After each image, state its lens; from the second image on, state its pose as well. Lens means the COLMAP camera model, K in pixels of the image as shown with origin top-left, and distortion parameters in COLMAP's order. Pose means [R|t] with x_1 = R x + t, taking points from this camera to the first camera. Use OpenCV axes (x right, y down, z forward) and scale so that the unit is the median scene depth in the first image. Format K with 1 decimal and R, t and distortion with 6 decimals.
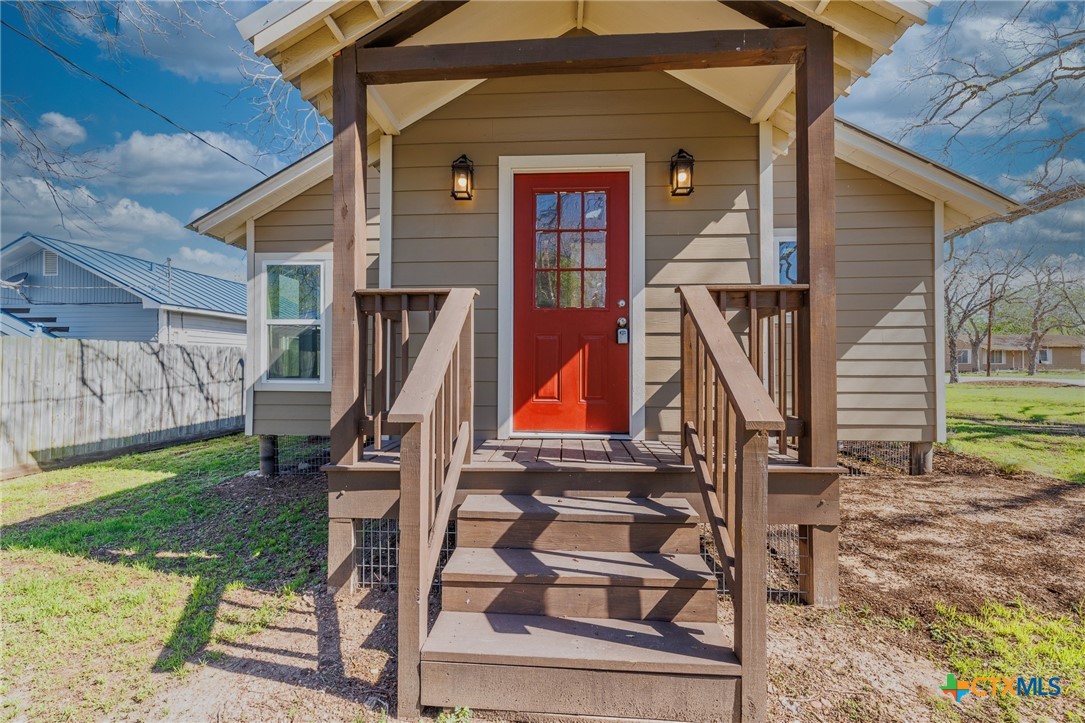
lens RADIAL K [[466.0, 0, 535.9], [0, 466.0, 360.8], [0, 0, 1]] dist [0.000862, -0.000024]
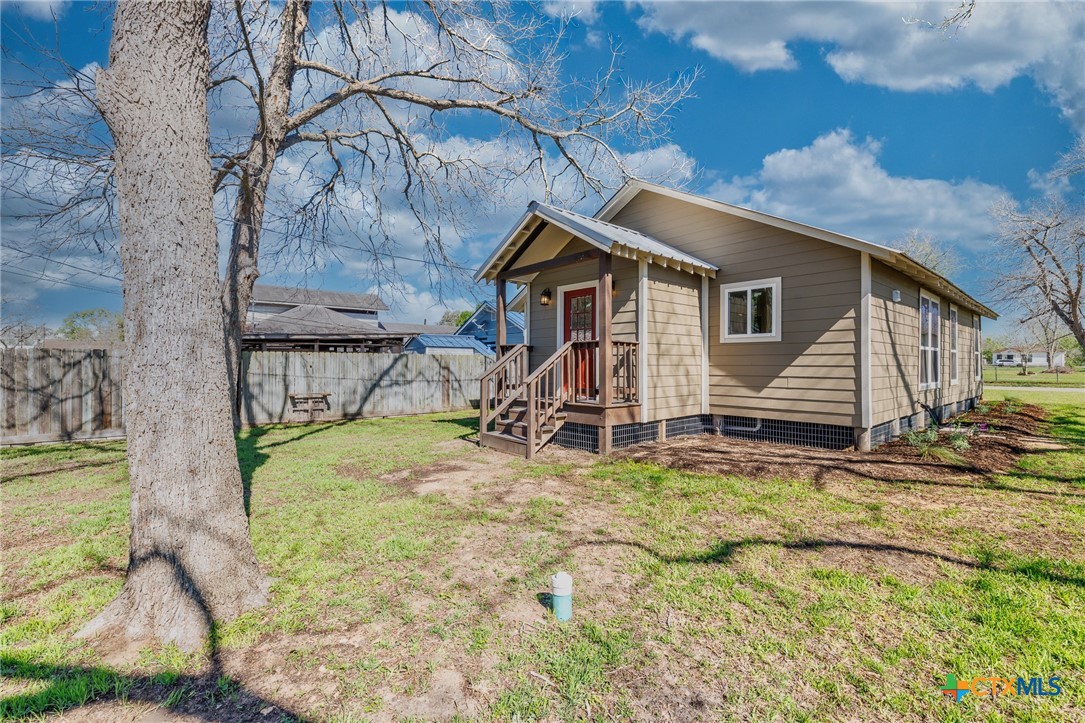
lens RADIAL K [[466.0, 0, 535.9], [0, 466.0, 360.8], [0, 0, 1]] dist [0.000862, -0.000024]
pose [[0.698989, -0.002654, -0.715127, 1.158269], [0.005127, 0.999986, 0.001299, -0.024468], [0.715114, -0.004574, 0.698993, -0.606246]]
